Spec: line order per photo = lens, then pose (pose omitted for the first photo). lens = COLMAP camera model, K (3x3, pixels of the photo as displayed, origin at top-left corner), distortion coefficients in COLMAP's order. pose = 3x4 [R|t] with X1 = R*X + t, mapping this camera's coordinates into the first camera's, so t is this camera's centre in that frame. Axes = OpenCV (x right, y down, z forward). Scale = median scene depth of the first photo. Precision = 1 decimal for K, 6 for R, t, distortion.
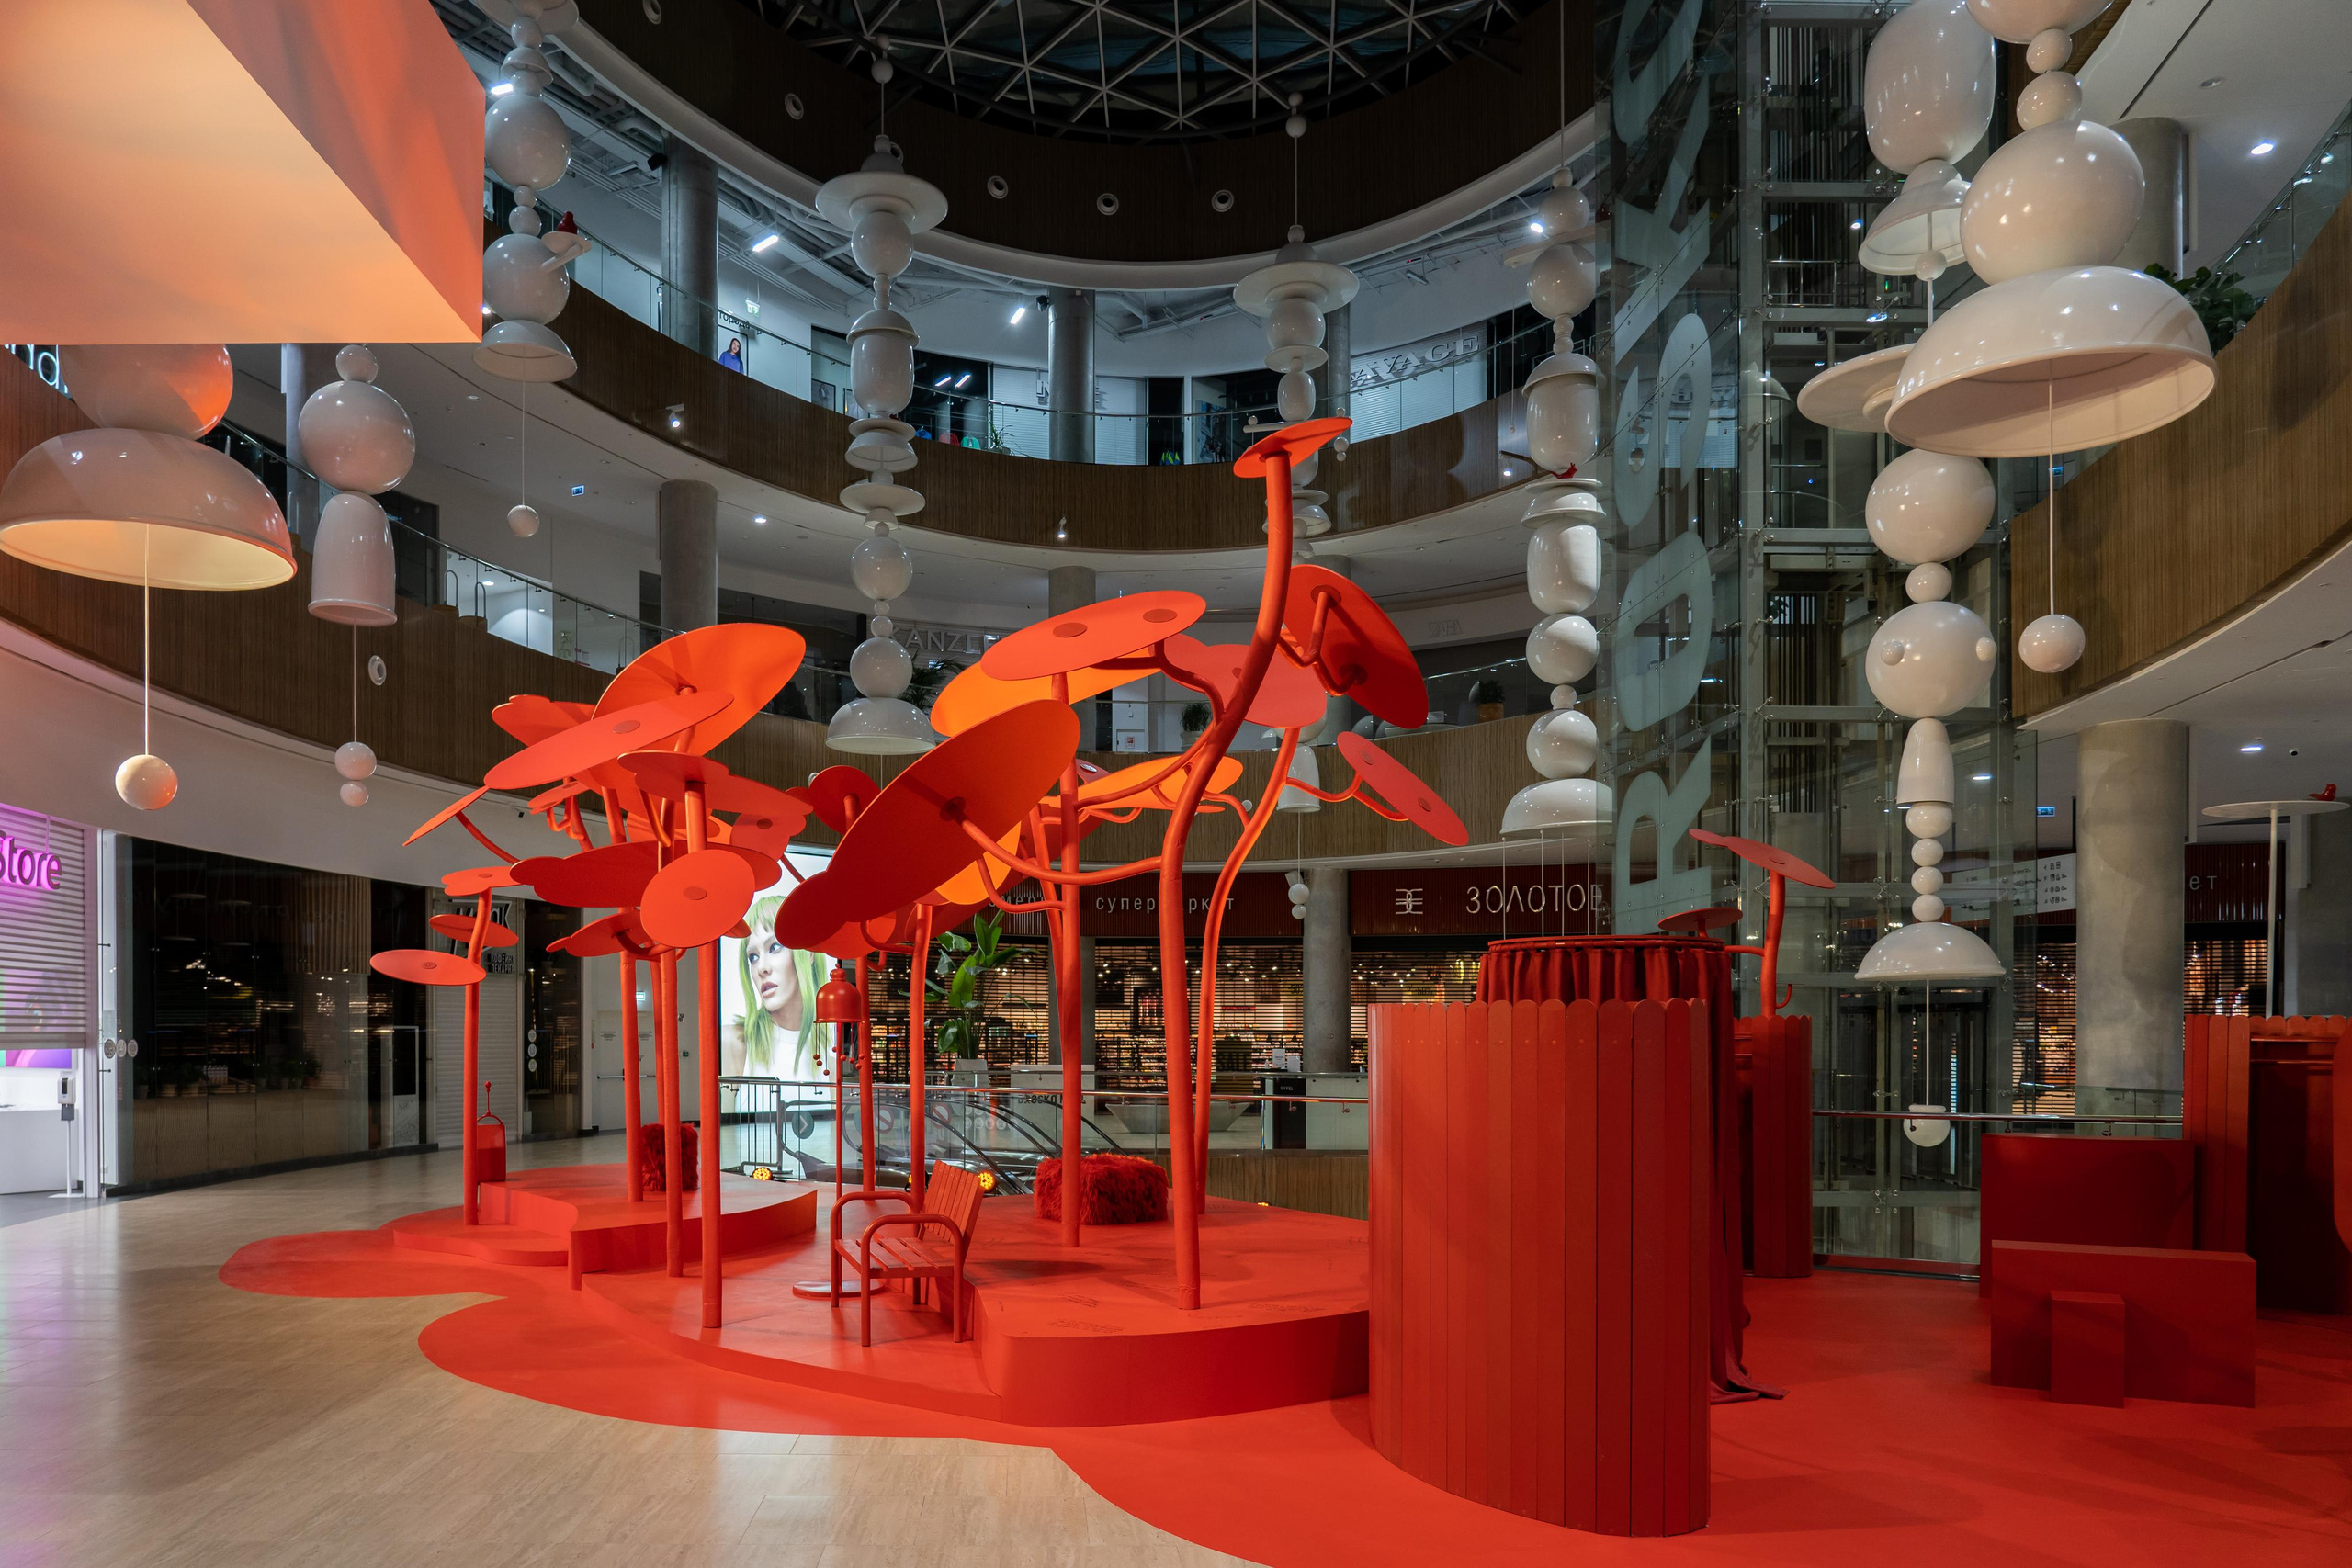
lens RADIAL K [[1812.9, 0, 1053.9], [0, 1812.9, 1087.8], [0, 0, 1]] dist [-0.008668, -0.005943]
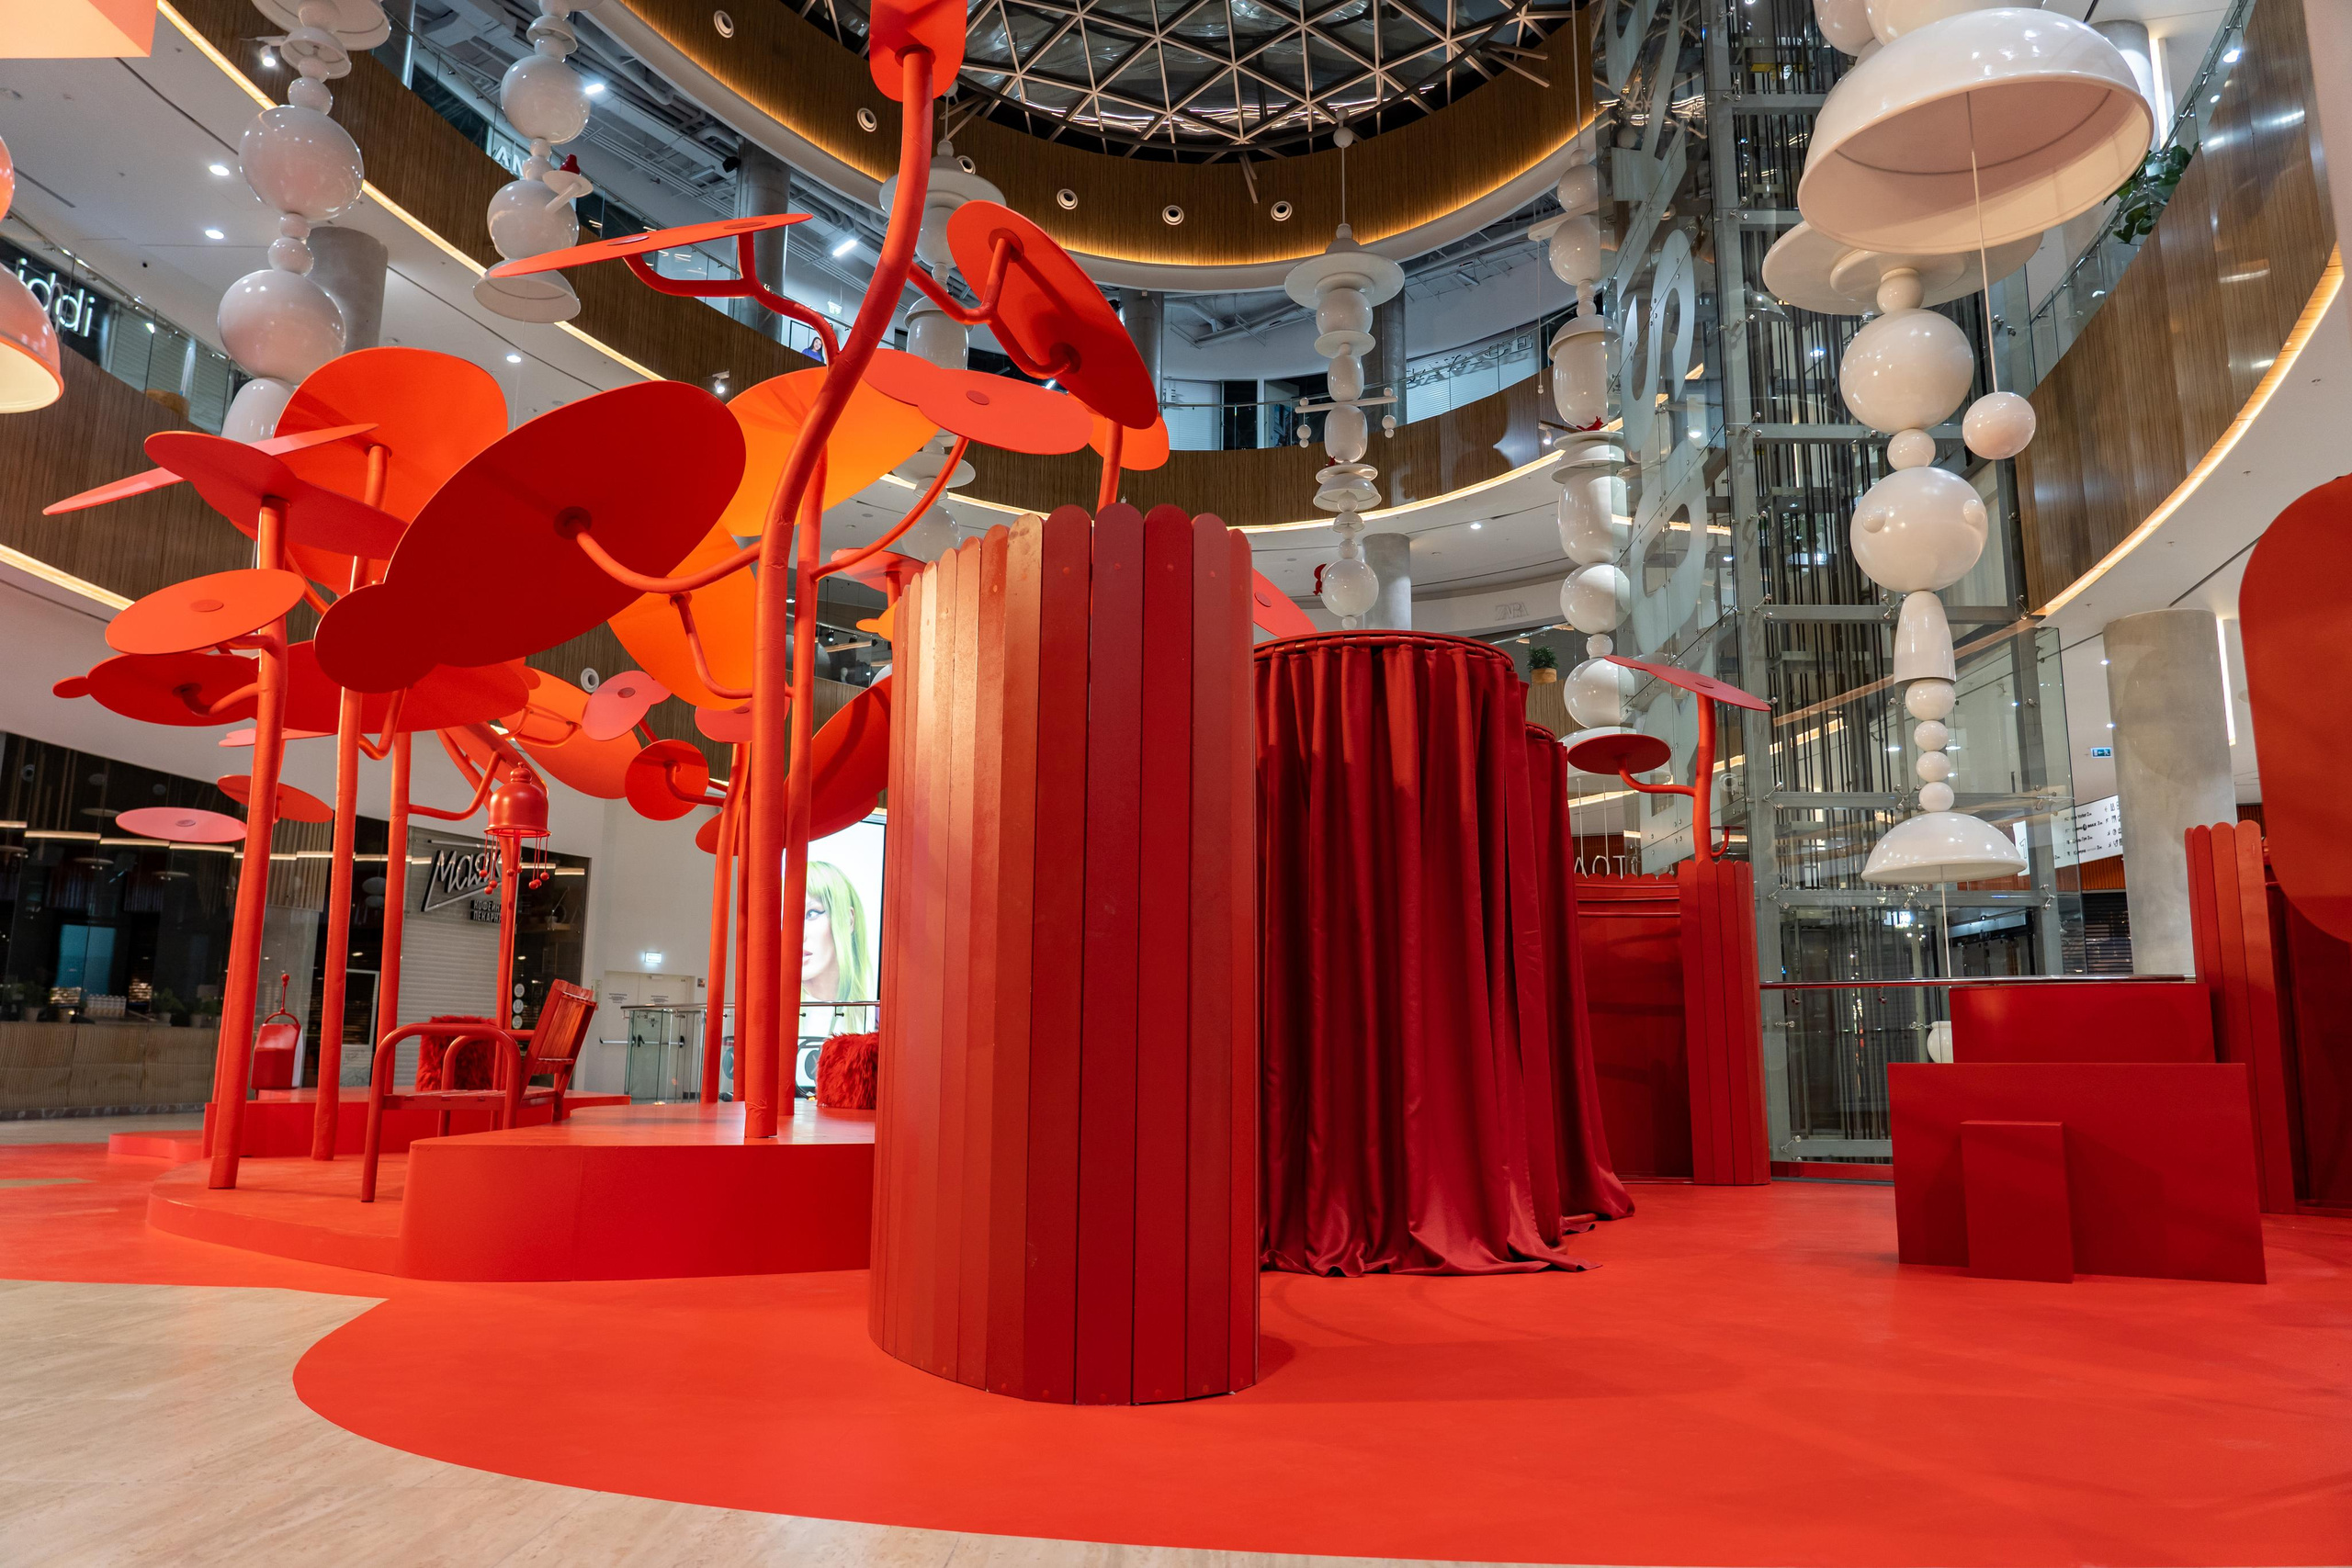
lens RADIAL K [[1718.0, 0, 1226.8], [0, 1718.0, 787.5], [0, 0, 1]] dist [-0.022009, 0.012452]
pose [[0.999872, 0.005525, -0.014986, 0.096613], [-0.008382, 0.980193, -0.197867, 0.042408], [0.013596, 0.197967, 0.980114, 0.112209]]
